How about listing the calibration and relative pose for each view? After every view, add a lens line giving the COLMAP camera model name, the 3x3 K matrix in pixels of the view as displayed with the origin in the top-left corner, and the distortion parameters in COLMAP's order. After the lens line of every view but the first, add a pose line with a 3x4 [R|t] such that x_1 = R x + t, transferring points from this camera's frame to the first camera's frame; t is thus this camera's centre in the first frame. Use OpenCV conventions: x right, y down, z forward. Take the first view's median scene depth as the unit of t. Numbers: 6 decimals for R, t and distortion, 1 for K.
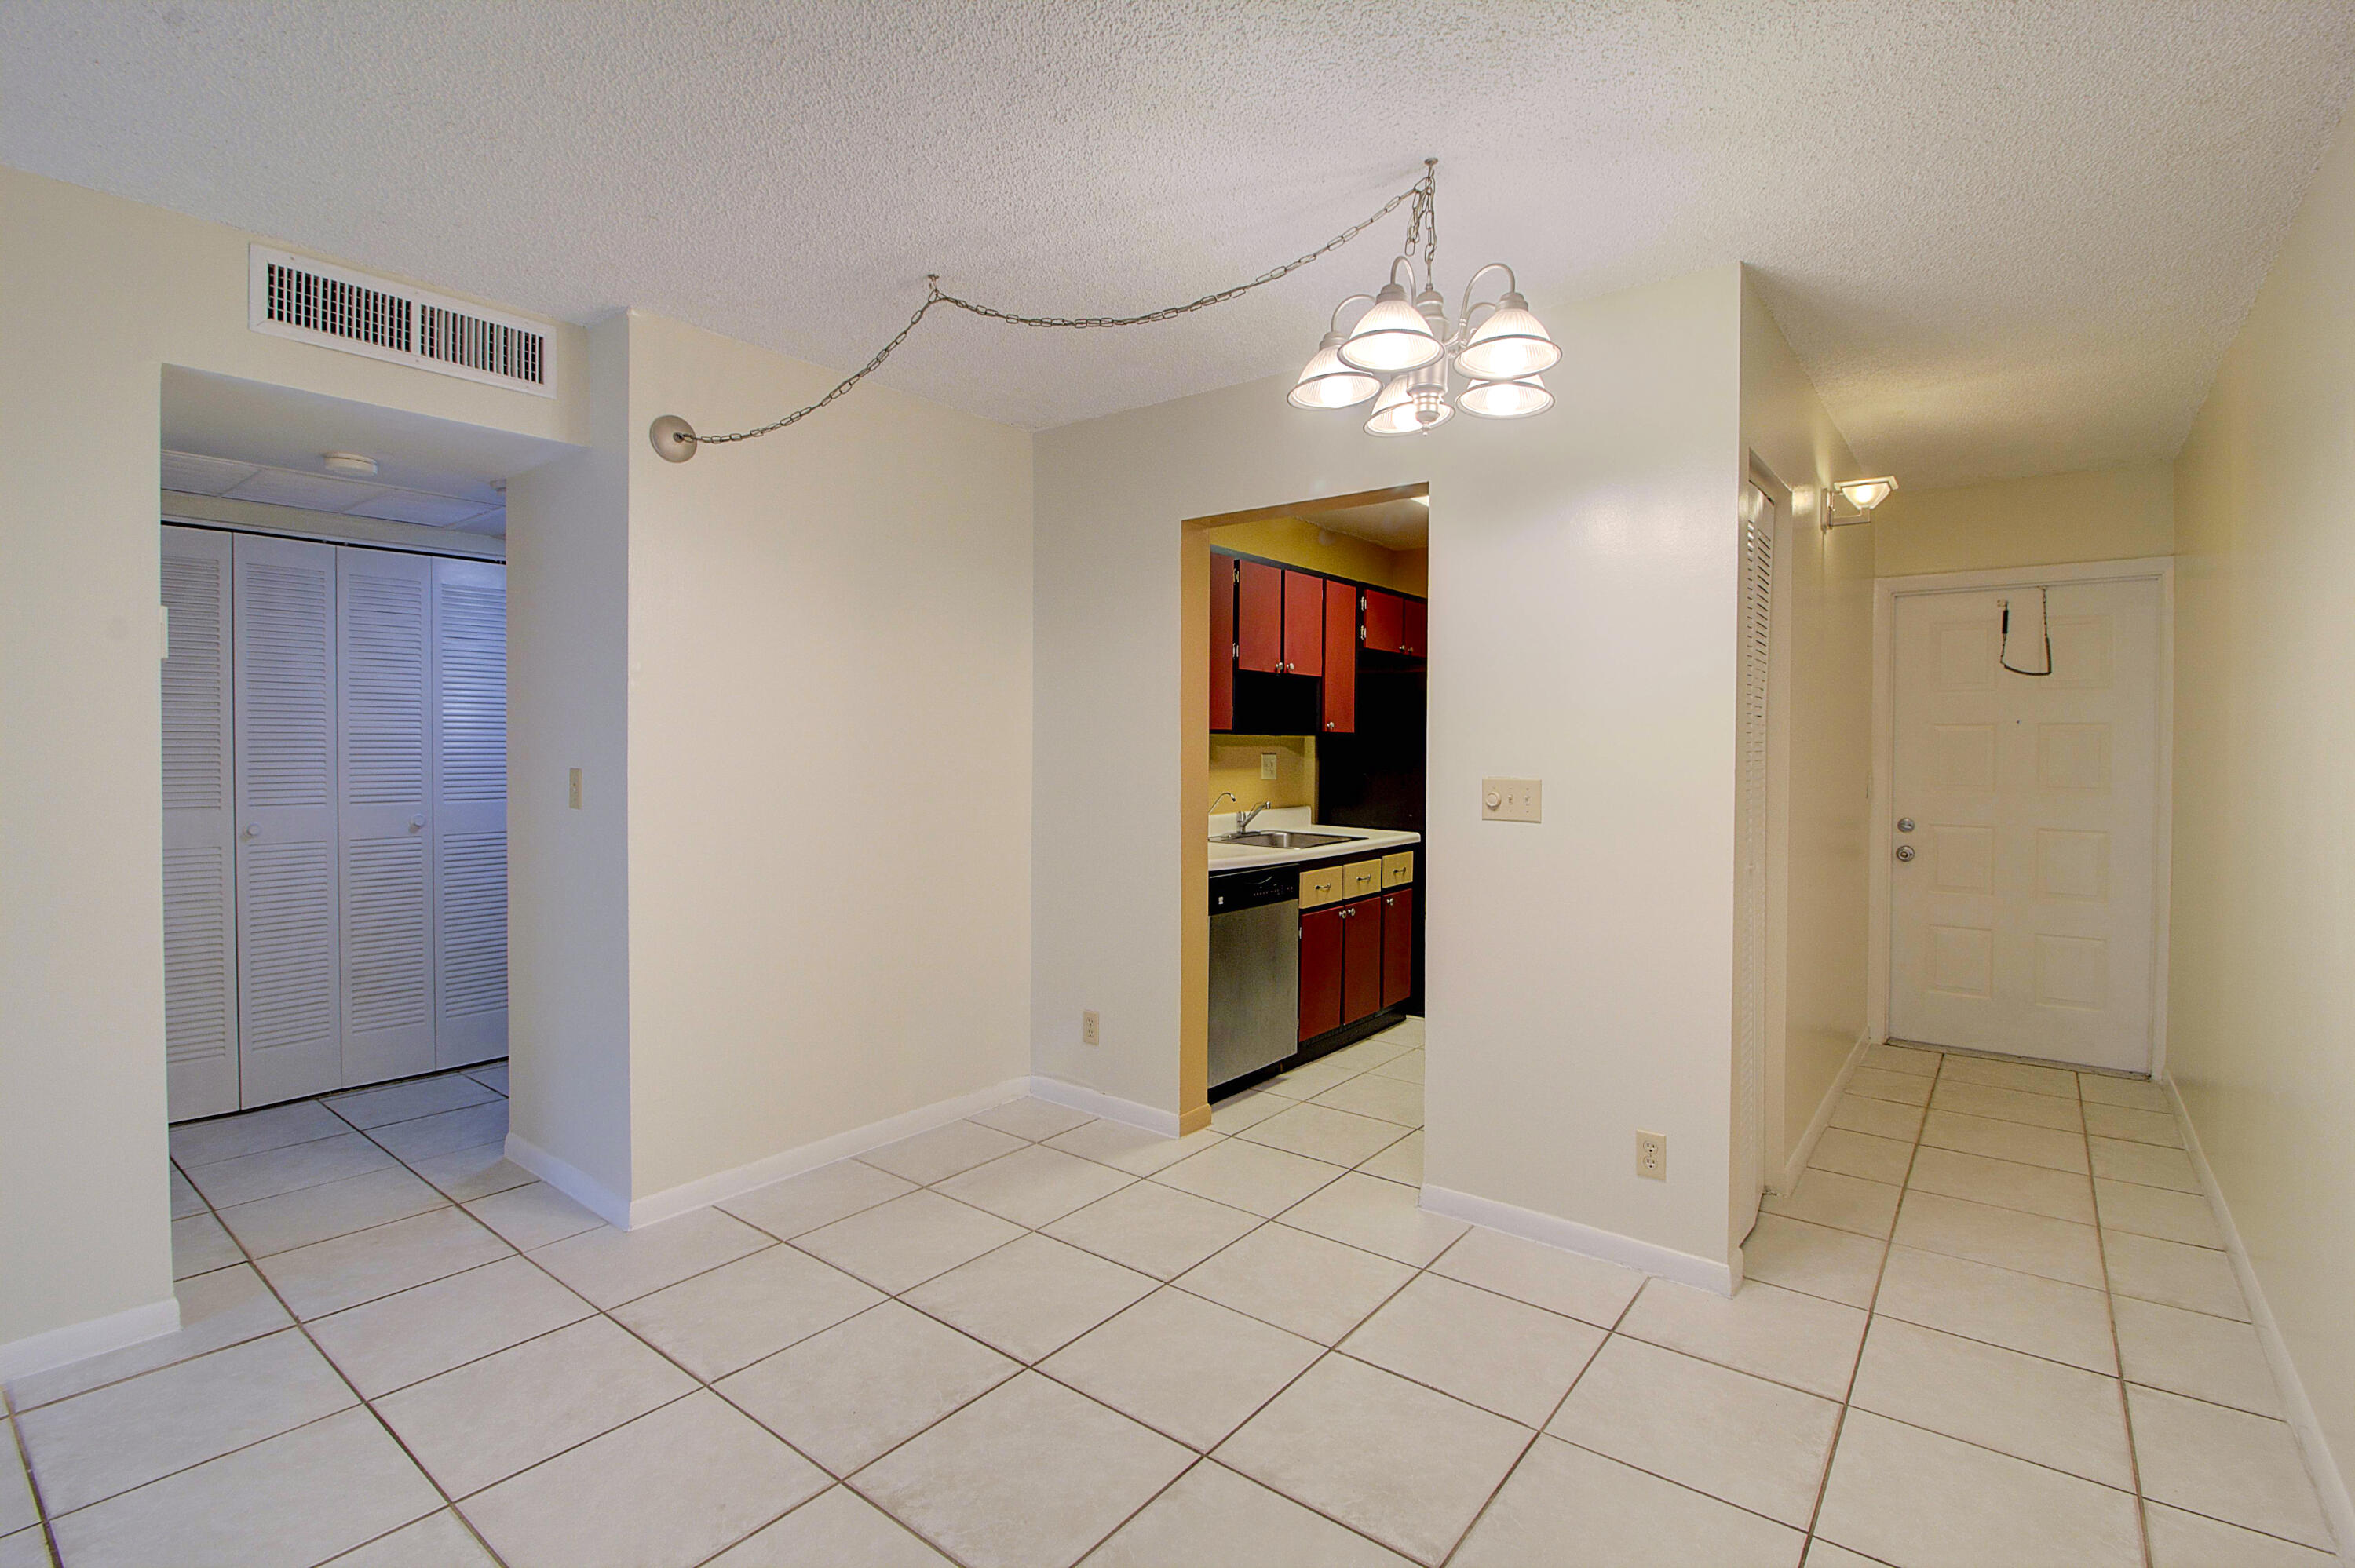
lens RADIAL K [[1087.2, 0, 1176.4], [0, 1087.2, 780.1], [0, 0, 1]] dist [-0.012907, -0.008499]
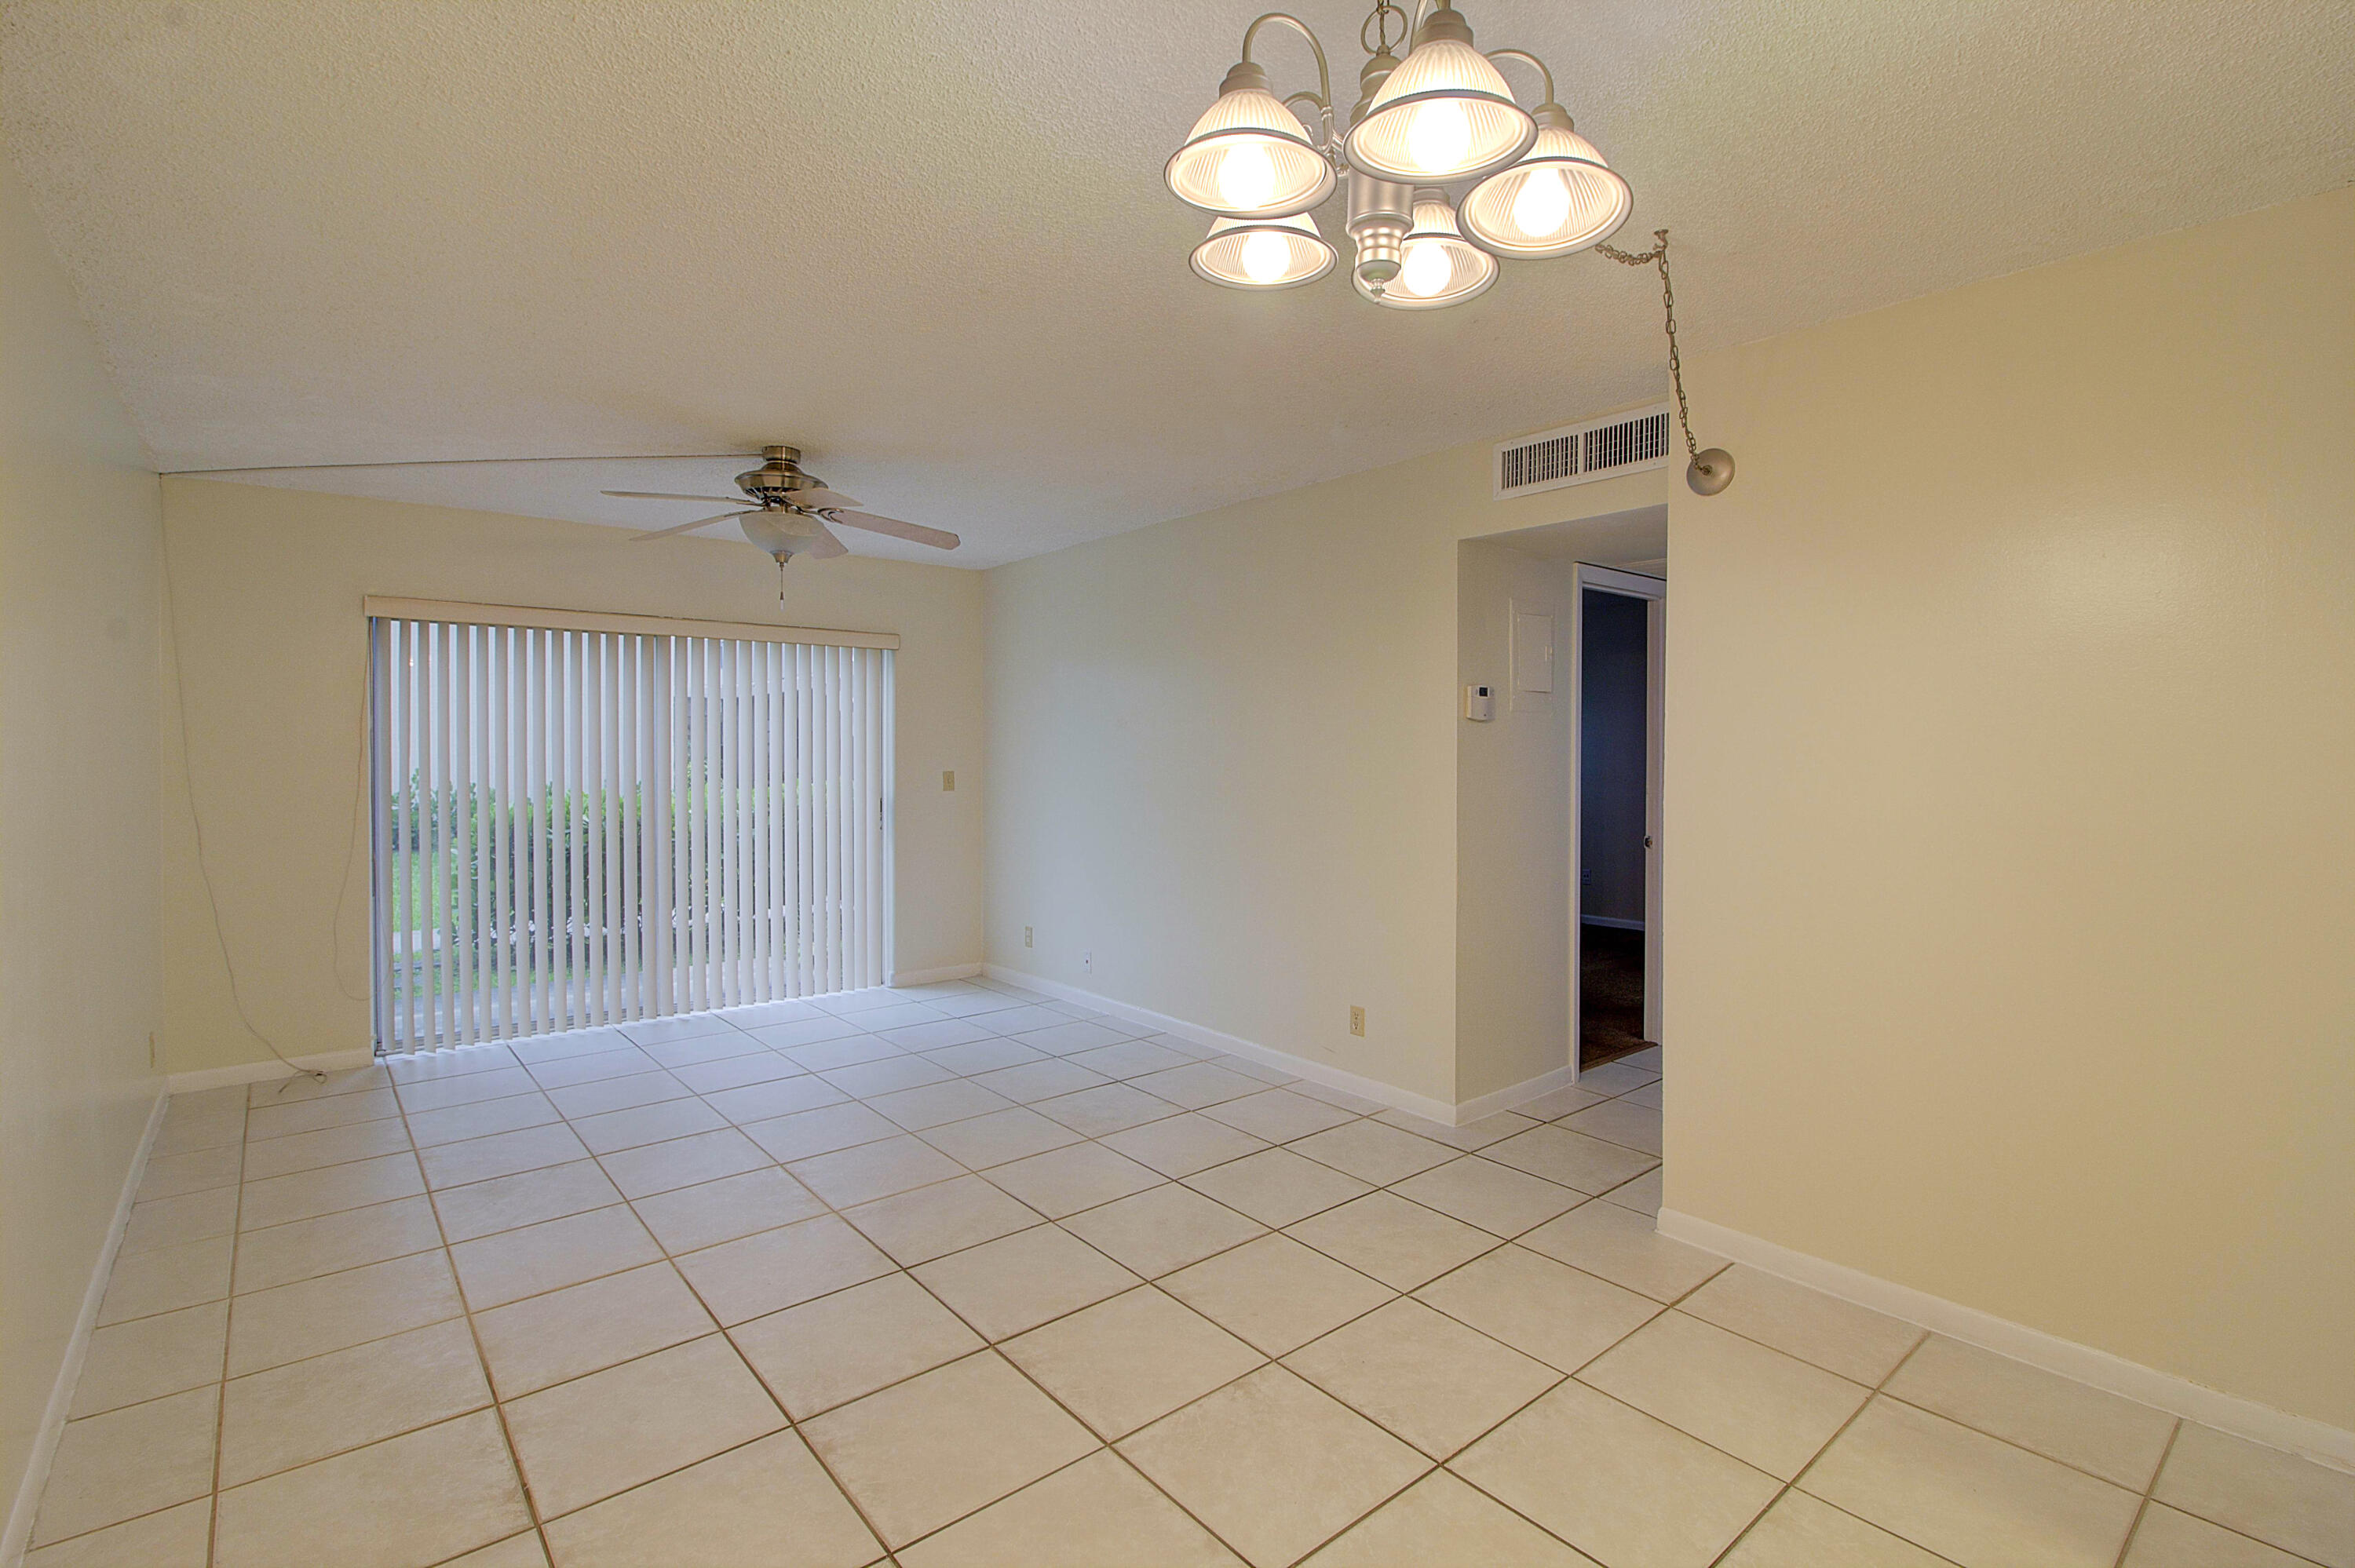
lens RADIAL K [[1078.9, 0, 1181.4], [0, 1078.9, 761.6], [0, 0, 1]] dist [-0.014187, -0.000707]
pose [[-0.206487, 0.017457, -0.978294, 0.453781], [-0.031452, 0.999206, 0.024468, -0.042997], [0.977944, 0.035822, -0.205774, 0.545085]]
